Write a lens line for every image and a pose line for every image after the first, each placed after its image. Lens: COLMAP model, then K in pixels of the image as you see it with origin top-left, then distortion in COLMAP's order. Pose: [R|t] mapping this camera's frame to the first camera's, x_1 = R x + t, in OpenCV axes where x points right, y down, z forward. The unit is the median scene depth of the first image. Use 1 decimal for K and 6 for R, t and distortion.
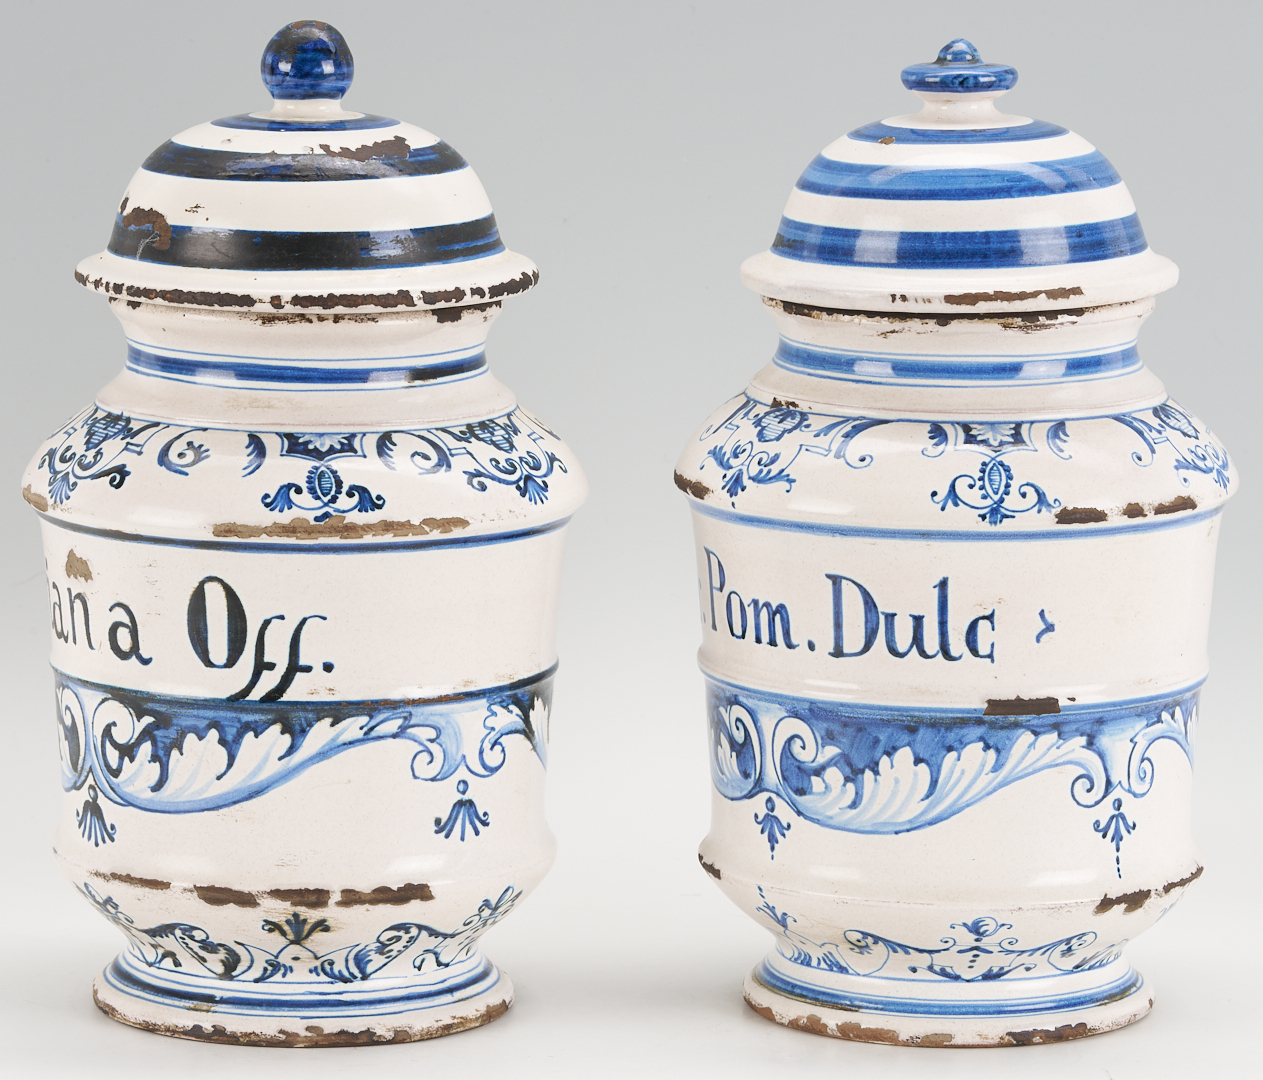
lens RADIAL K [[7093.2, 0, 629.9], [0, 7093.2, 582.8], [0, 0, 1]] dist [-0.246465, 11.374251]
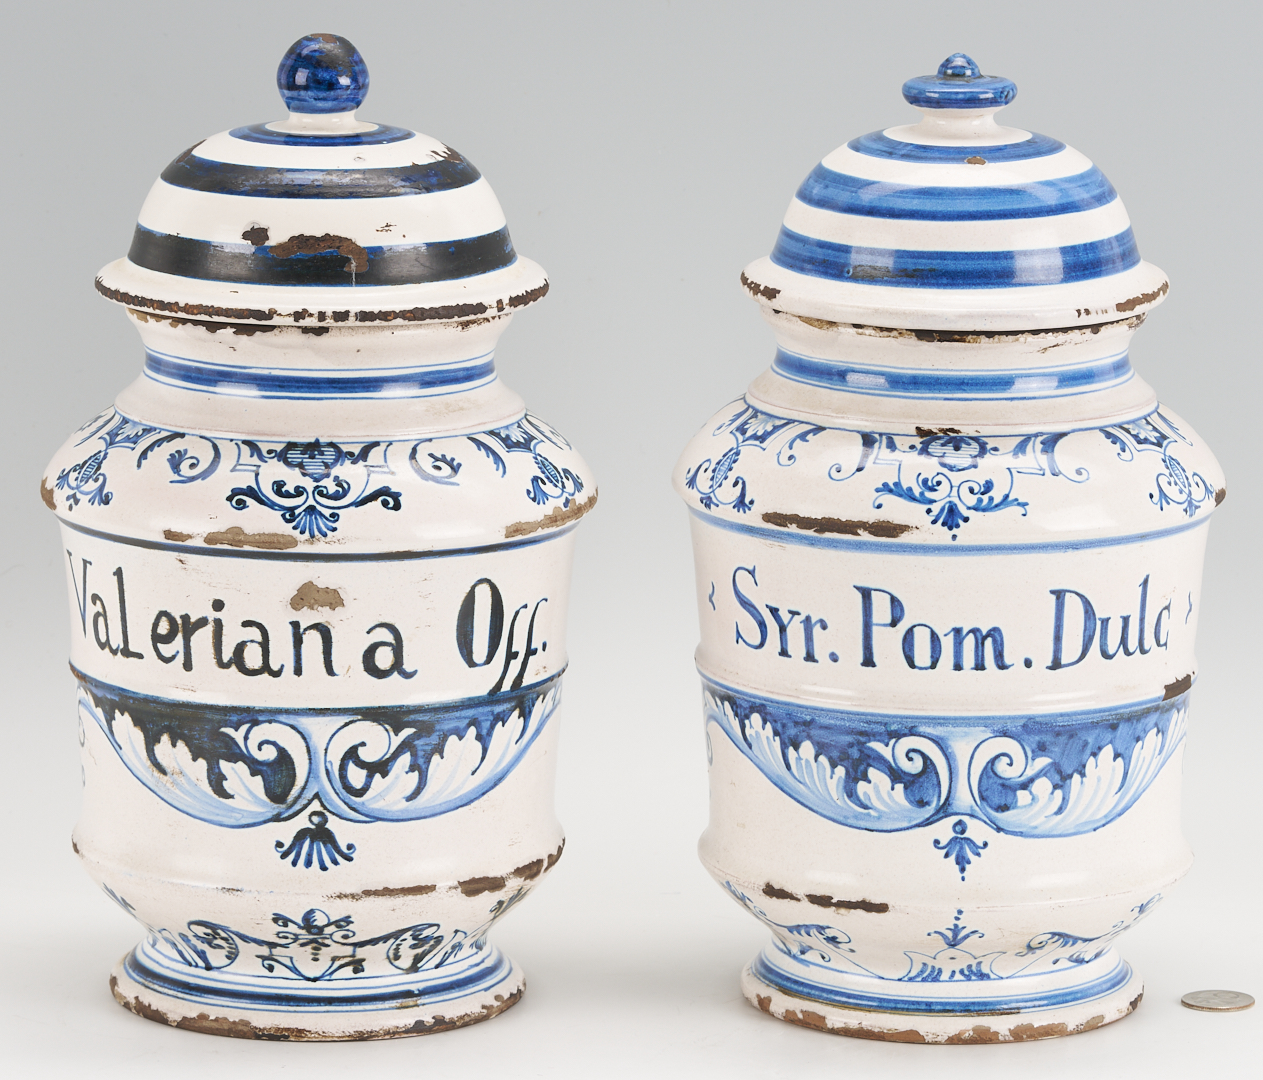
lens RADIAL K [[7093.2, 0, 629.9], [0, 7093.2, 582.8], [0, 0, 1]] dist [-0.246465, 11.374251]
pose [[0.627051, -0.151418, 0.764120, -0.781510], [0.120879, 0.987958, 0.096578, -0.107039], [-0.769542, 0.031807, 0.637804, 0.396102]]
